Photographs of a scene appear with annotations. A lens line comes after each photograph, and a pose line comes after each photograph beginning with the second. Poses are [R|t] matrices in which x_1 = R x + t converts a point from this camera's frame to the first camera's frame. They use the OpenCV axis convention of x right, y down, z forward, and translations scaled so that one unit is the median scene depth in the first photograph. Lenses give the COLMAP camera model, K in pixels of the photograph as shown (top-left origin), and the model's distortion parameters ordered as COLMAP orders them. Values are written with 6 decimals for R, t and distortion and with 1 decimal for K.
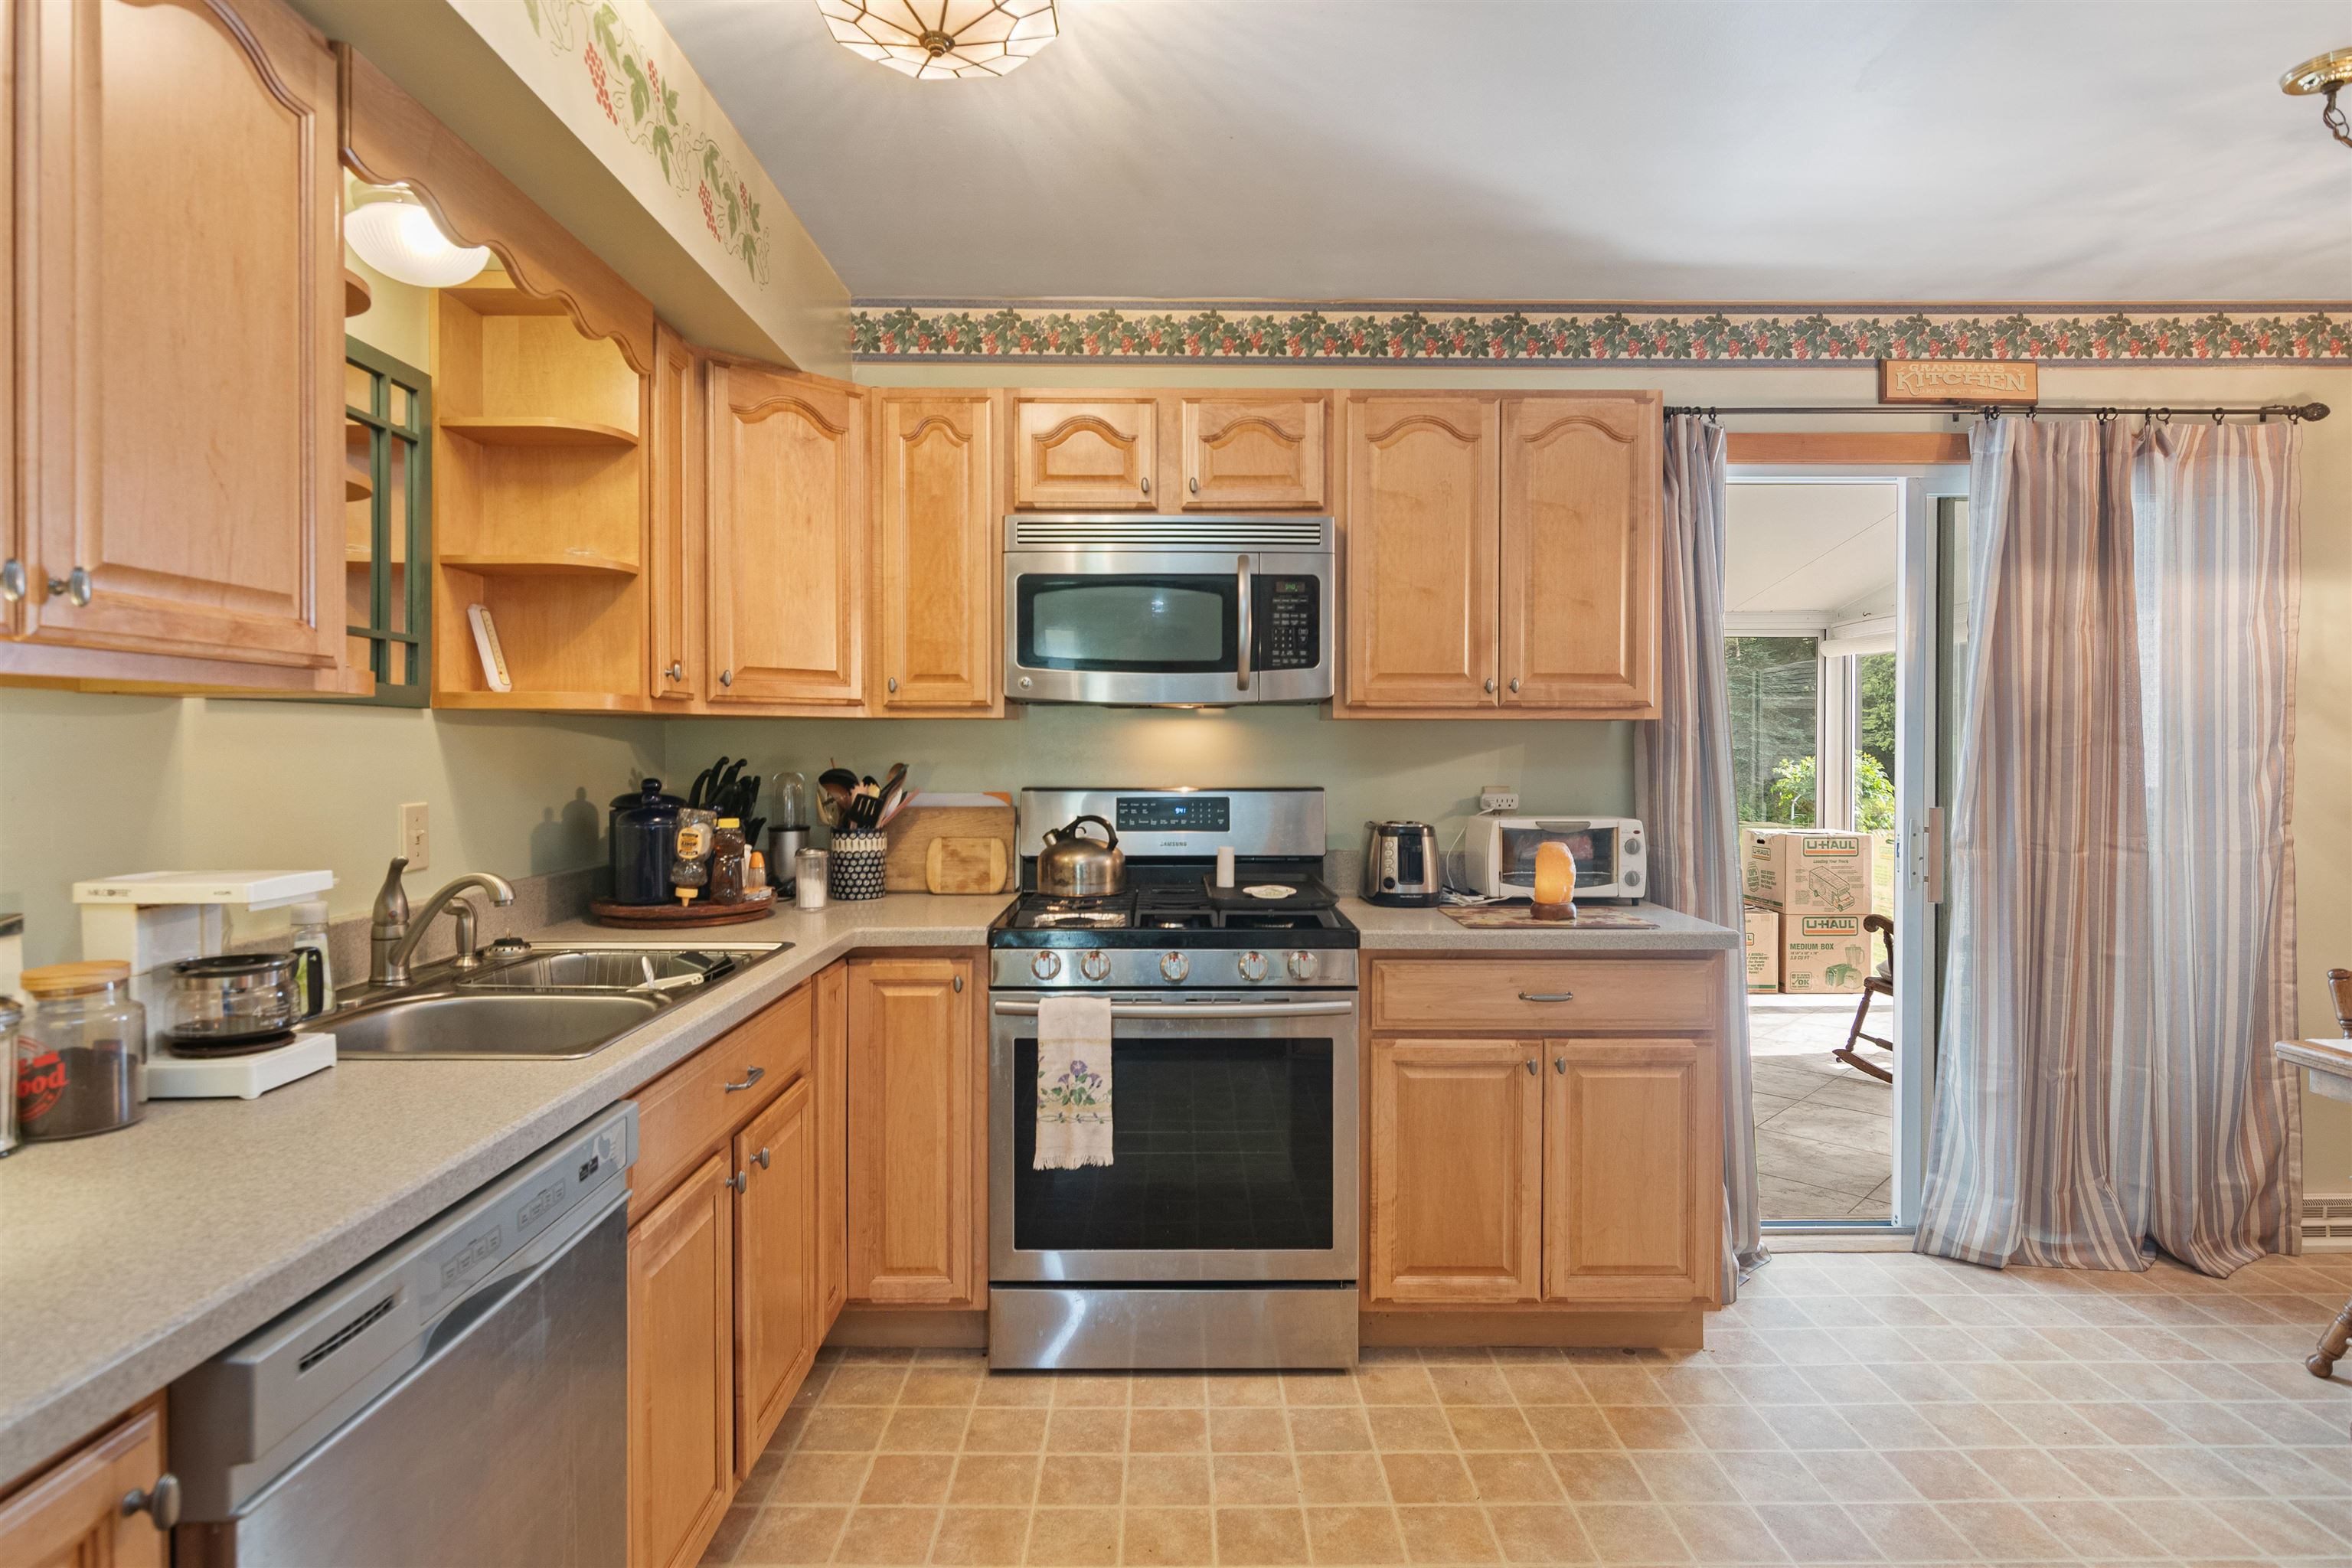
lens RADIAL K [[1224.4, 0, 1177.9], [0, 1224.4, 765.1], [0, 0, 1]] dist [0.002256, 0.000150]
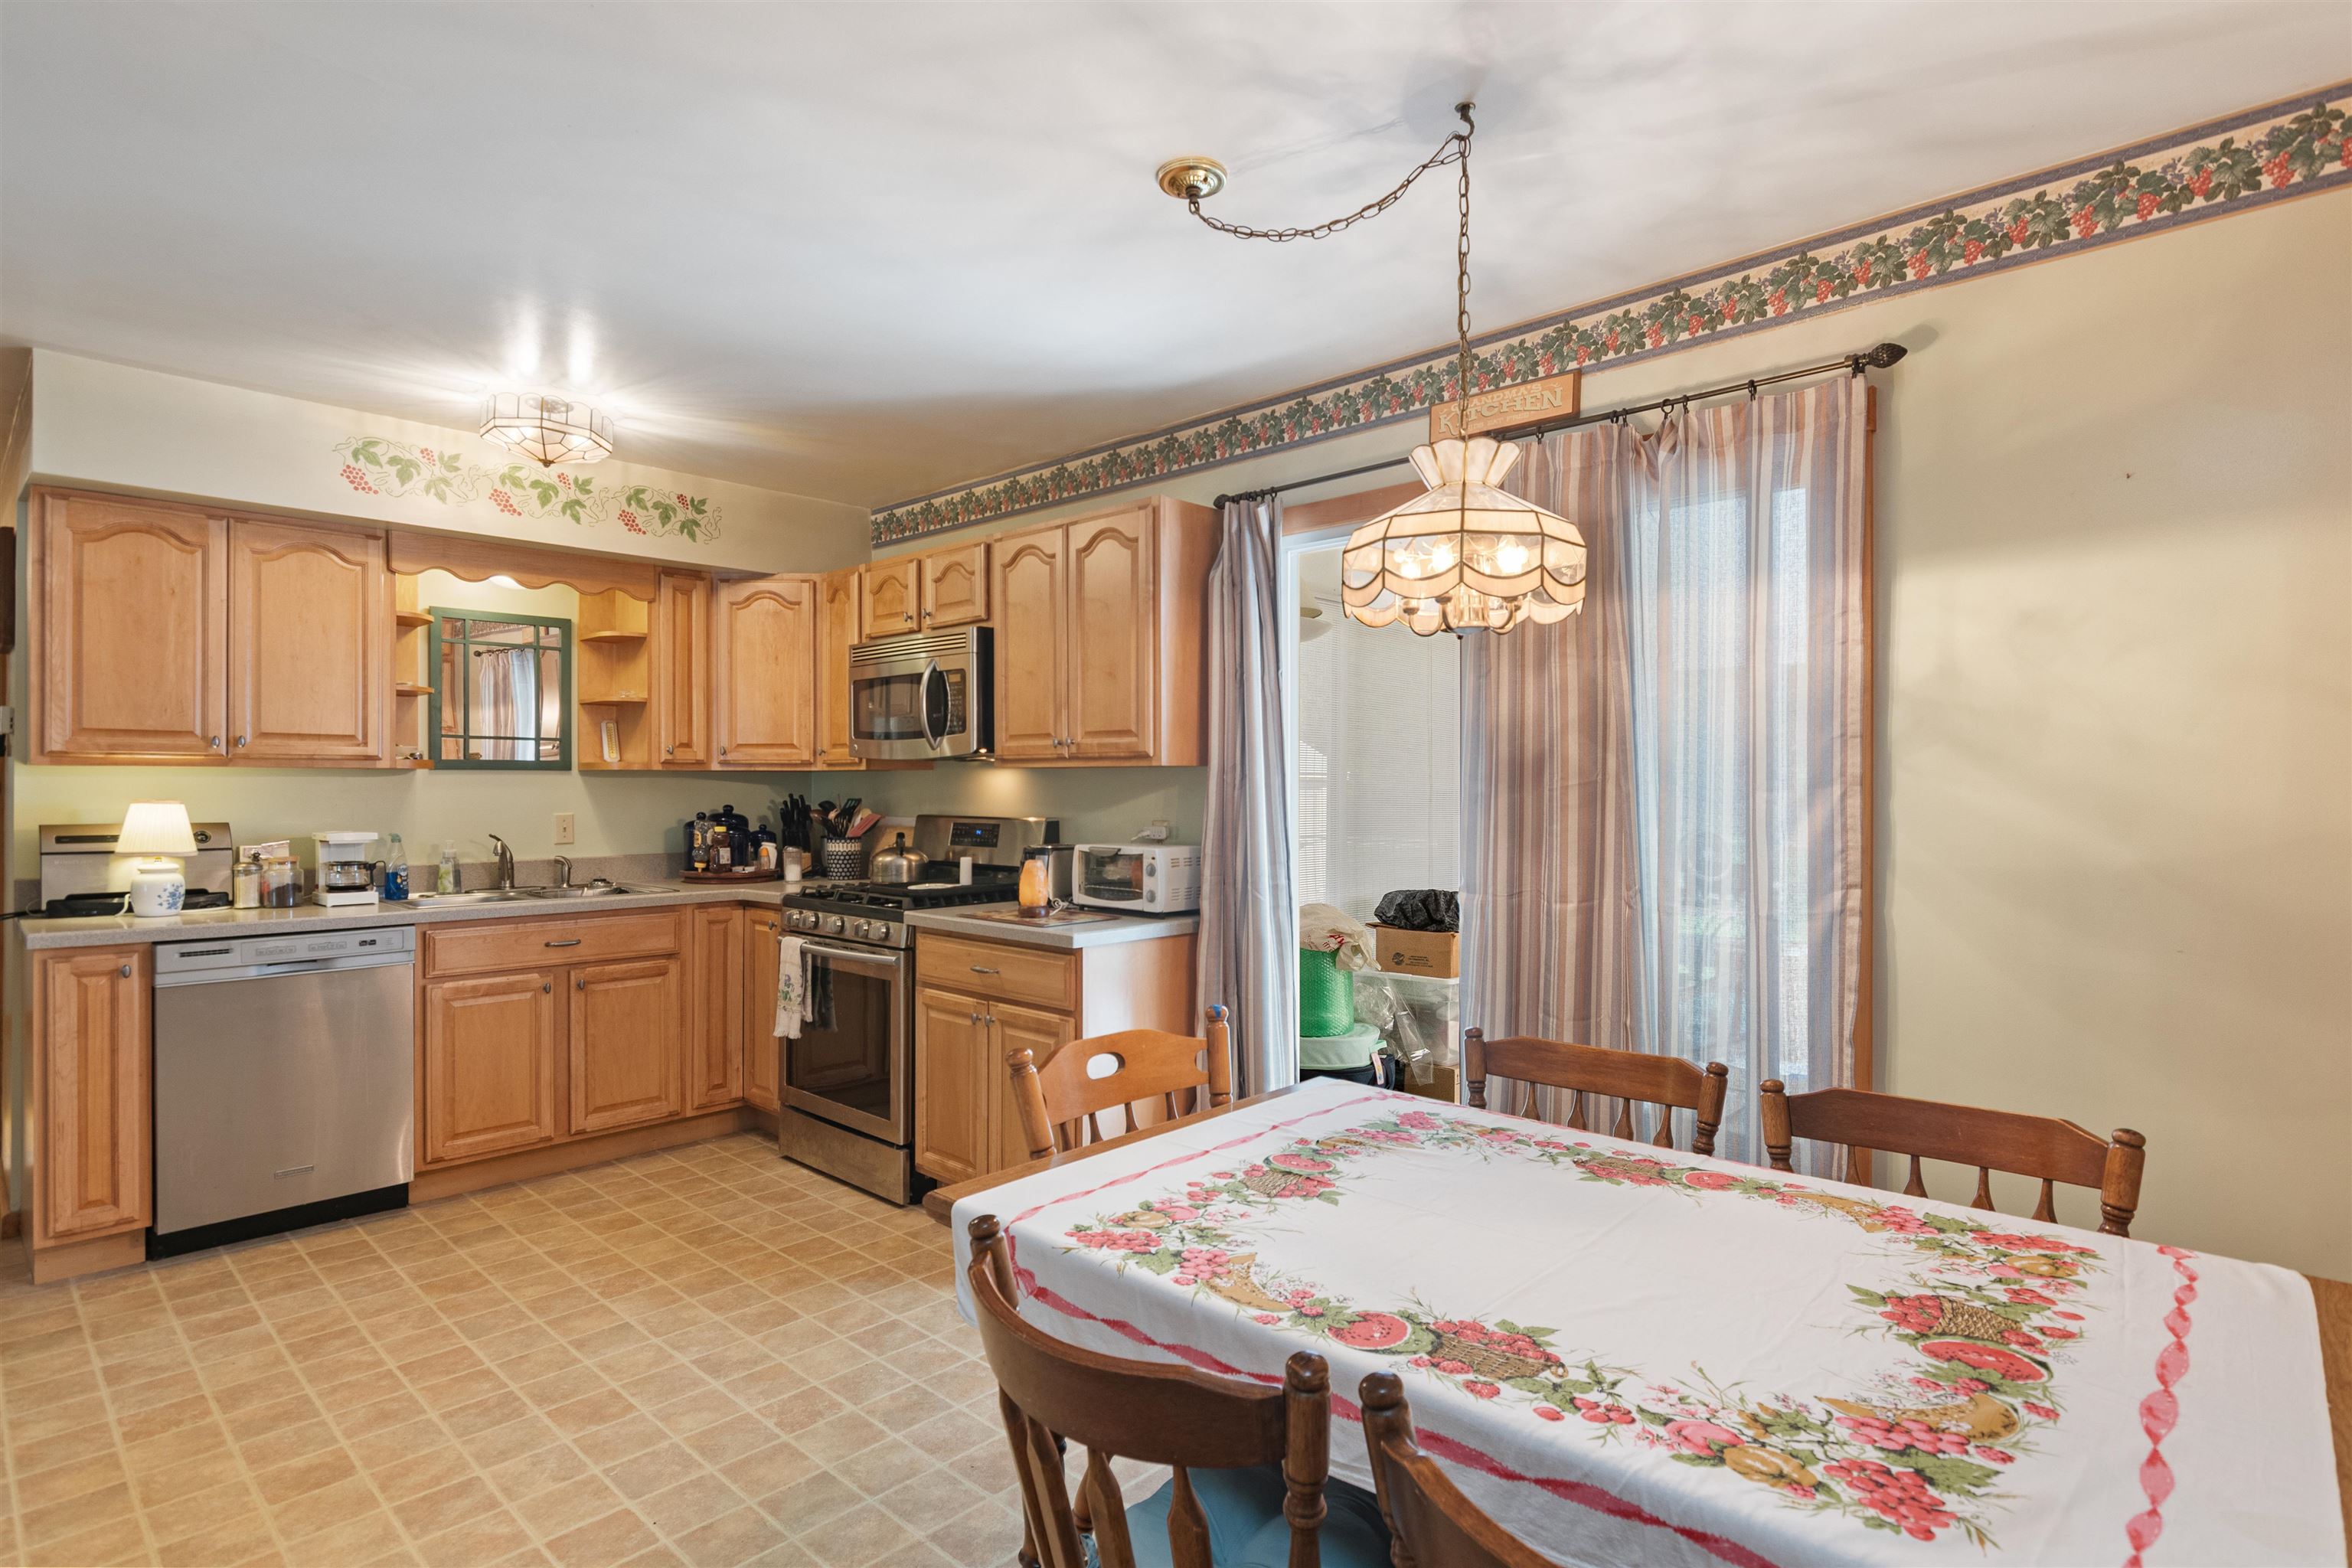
lens RADIAL K [[1224.4, 0, 1179.5], [0, 1224.4, 794.8], [0, 0, 1]] dist [0.002256, 0.000150]
pose [[0.709998, 0.004445, -0.704190, 1.270074], [-0.010573, 0.999935, -0.004348, -0.003249], [0.704125, 0.010532, 0.709998, 0.155258]]
